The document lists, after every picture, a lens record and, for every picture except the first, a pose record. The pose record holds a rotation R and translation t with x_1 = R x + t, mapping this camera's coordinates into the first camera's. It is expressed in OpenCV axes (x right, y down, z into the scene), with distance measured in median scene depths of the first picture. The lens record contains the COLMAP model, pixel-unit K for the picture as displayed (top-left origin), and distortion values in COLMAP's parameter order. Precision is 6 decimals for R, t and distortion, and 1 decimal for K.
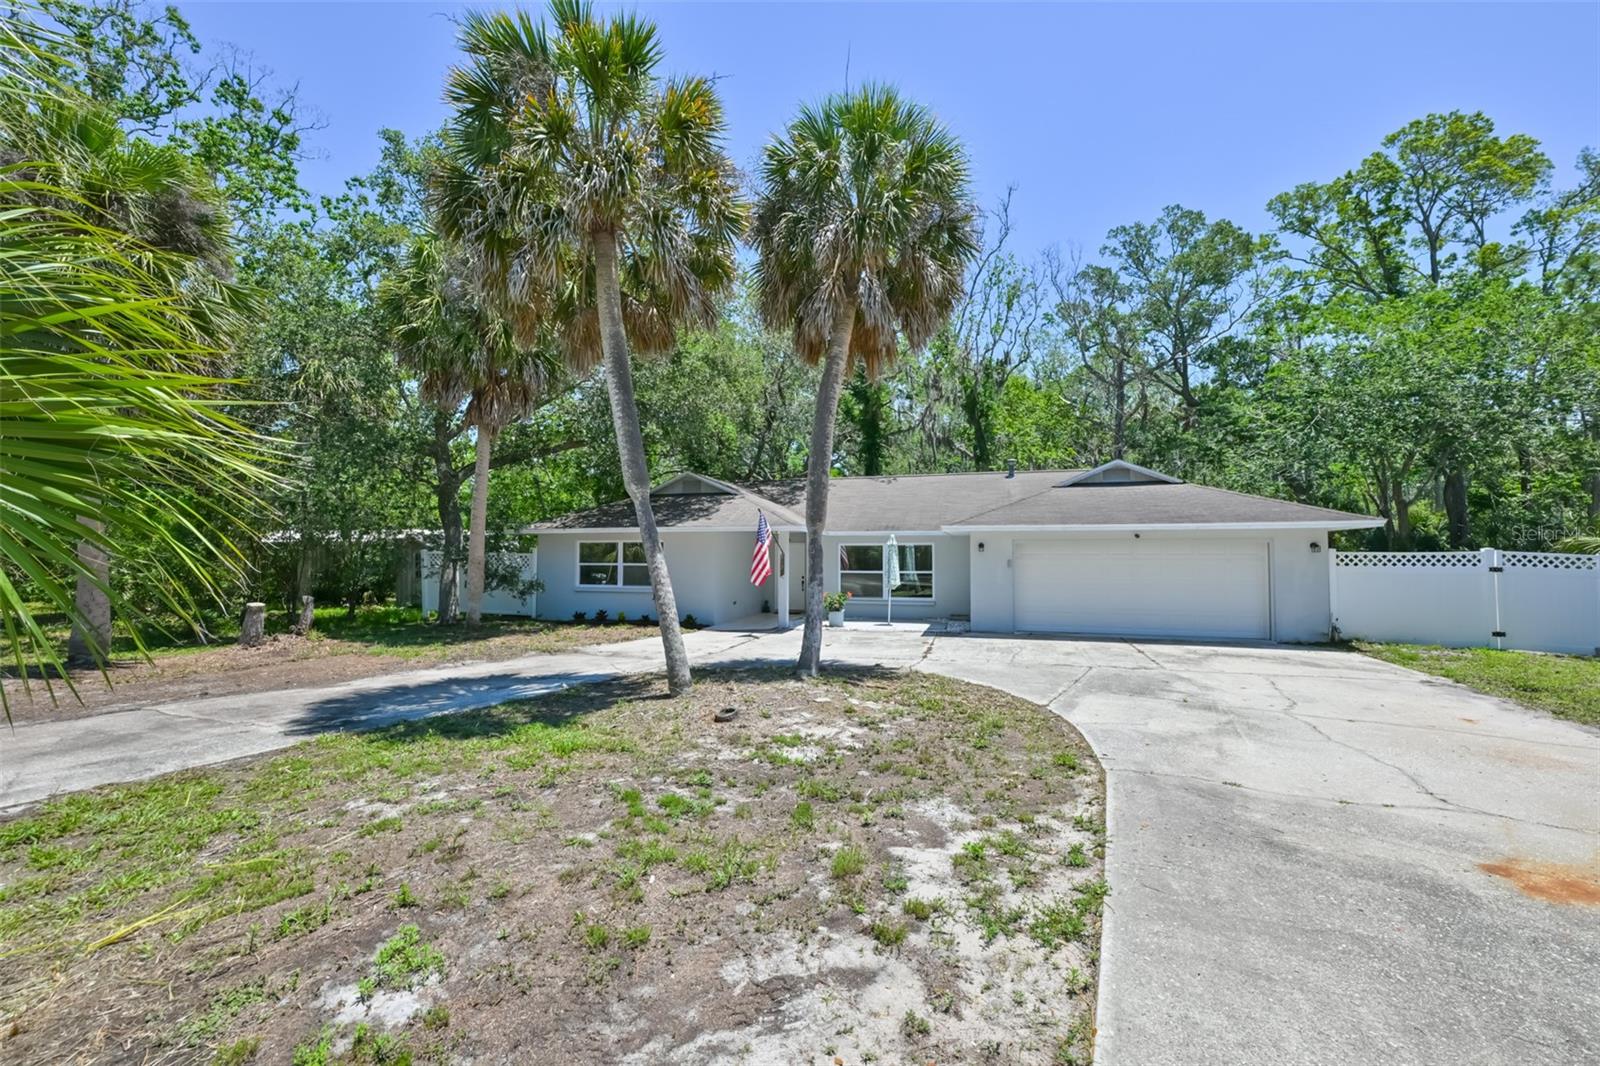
lens RADIAL K [[646.3, 0, 794.0], [0, 646.3, 538.4], [0, 0, 1]] dist [0.000745, -0.000257]
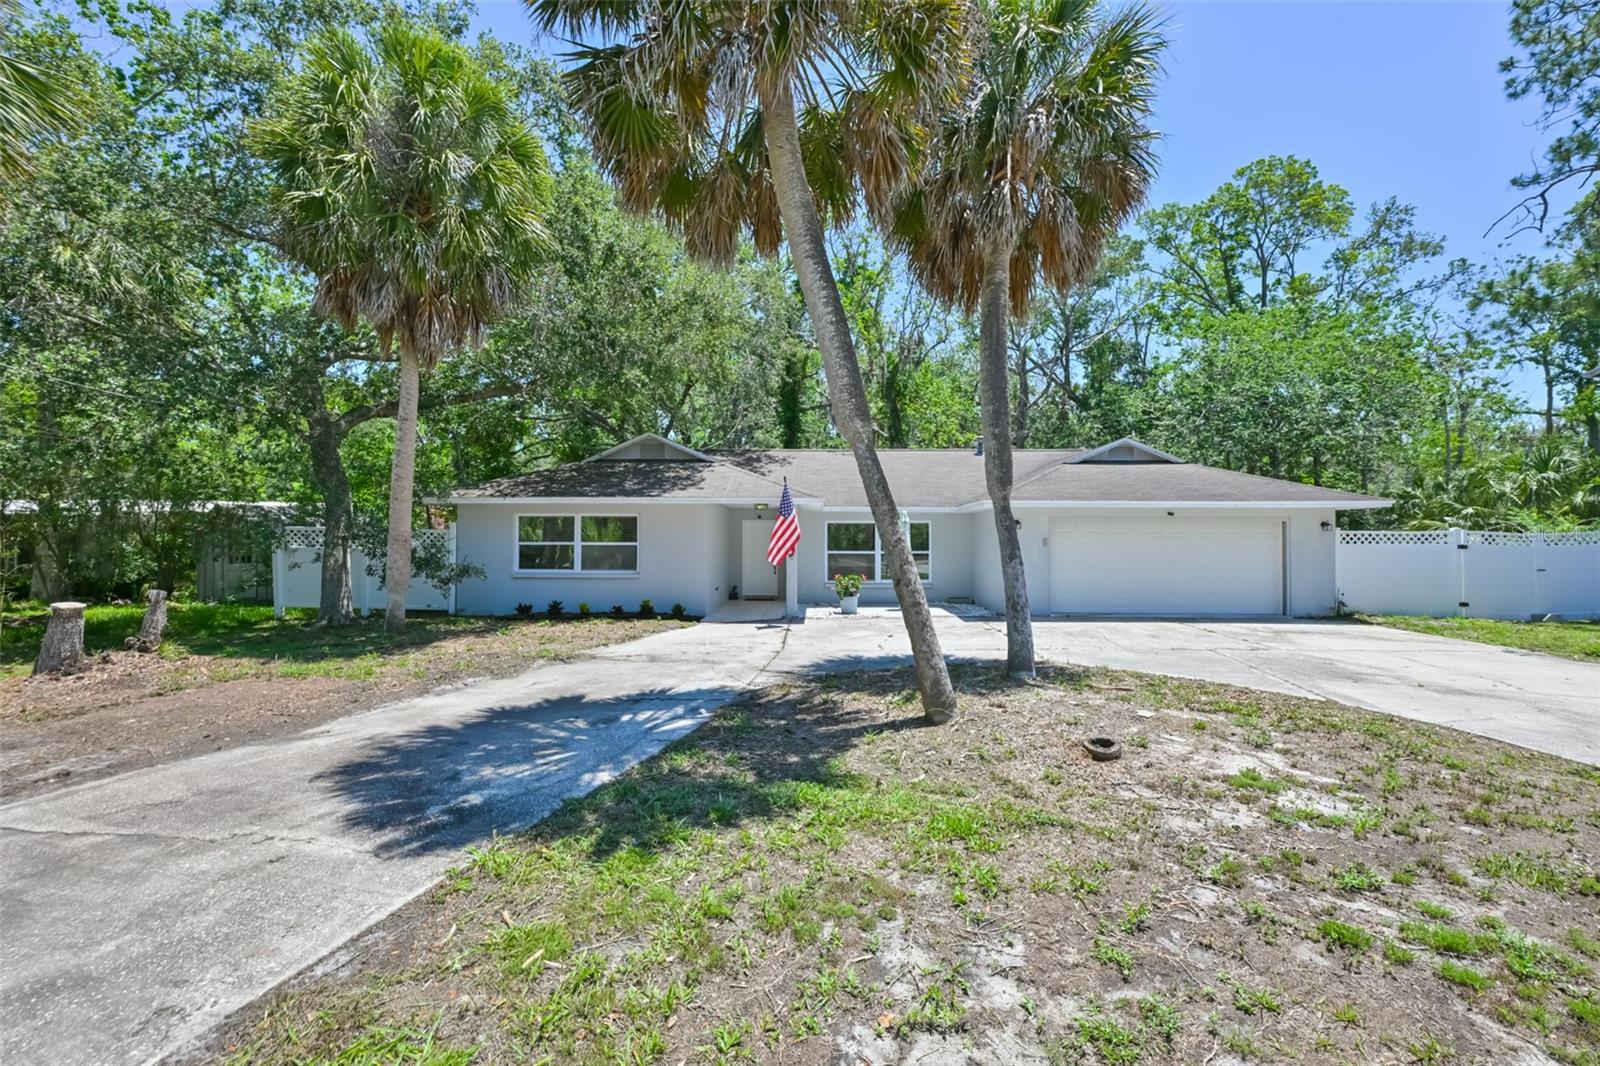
lens RADIAL K [[646.3, 0, 788.0], [0, 646.3, 535.6], [0, 0, 1]] dist [0.000745, -0.000257]
pose [[0.964612, 0.003891, 0.263644, -0.245737], [-0.009004, 0.999794, 0.018187, 0.014242], [-0.263519, -0.019917, 0.964448, 0.170687]]
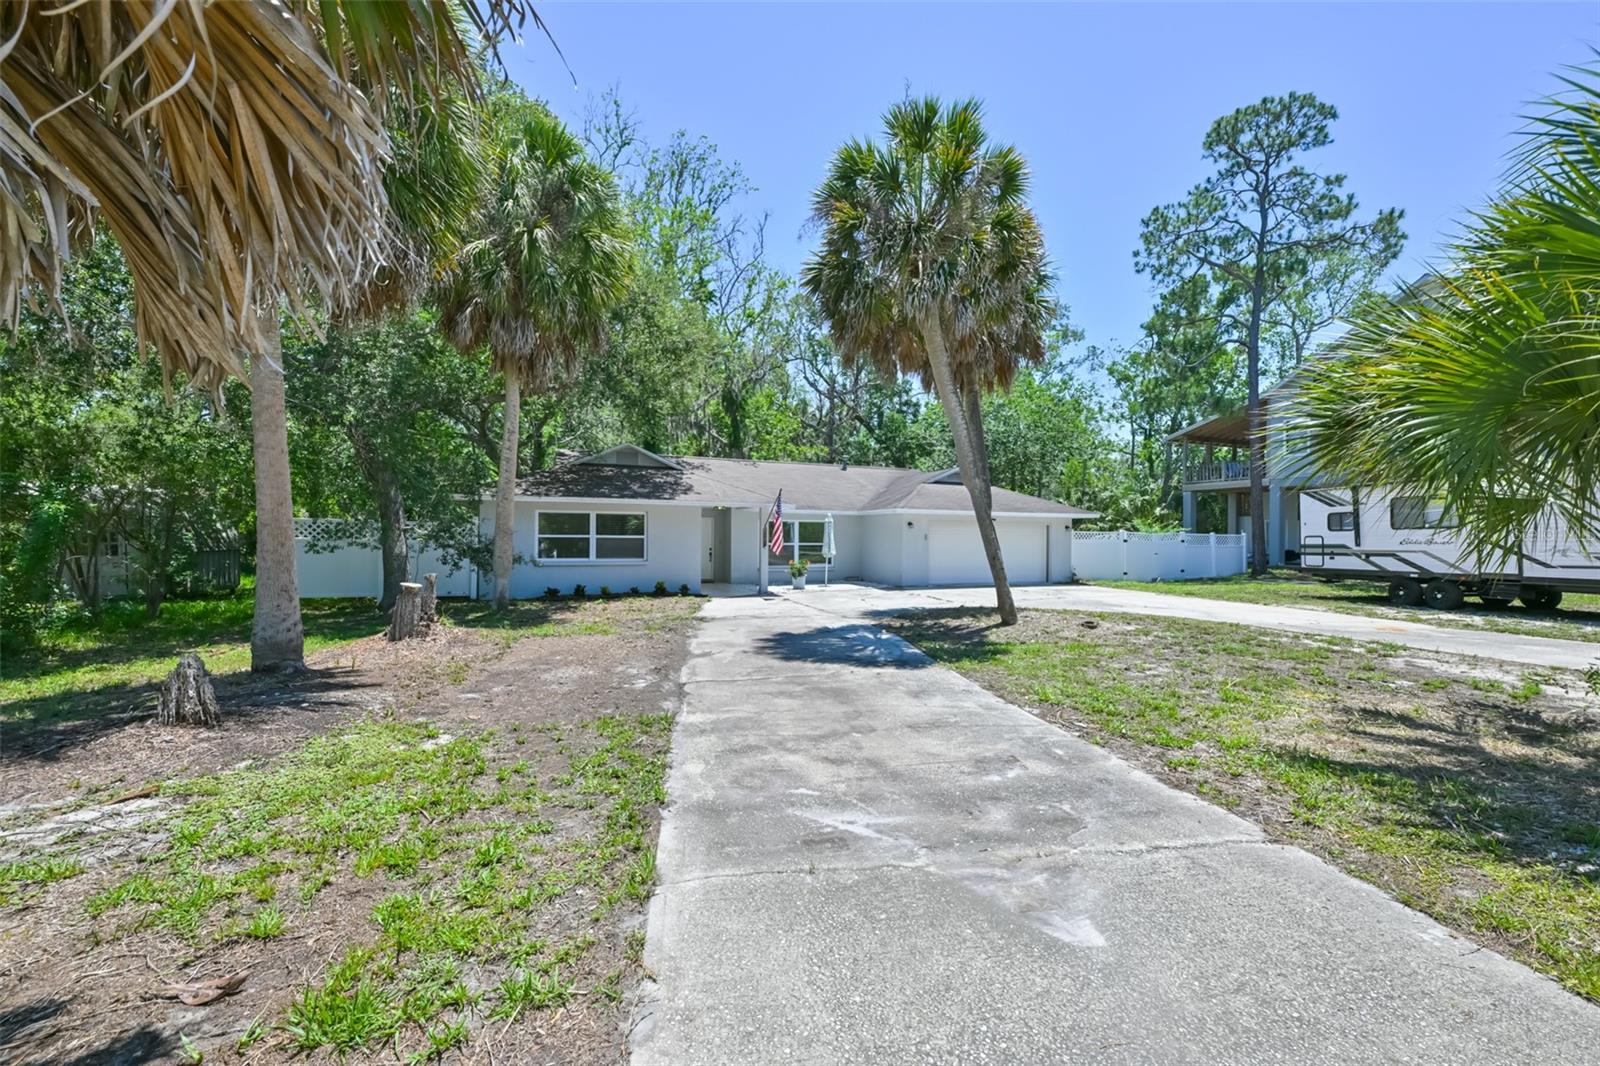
lens RADIAL K [[646.3, 0, 800.8], [0, 646.3, 531.8], [0, 0, 1]] dist [0.000745, -0.000257]
pose [[0.775492, 0.009034, 0.631293, -0.679554], [-0.026092, 0.999502, 0.017748, 0.009208], [-0.630818, -0.030235, 0.775342, 0.073630]]
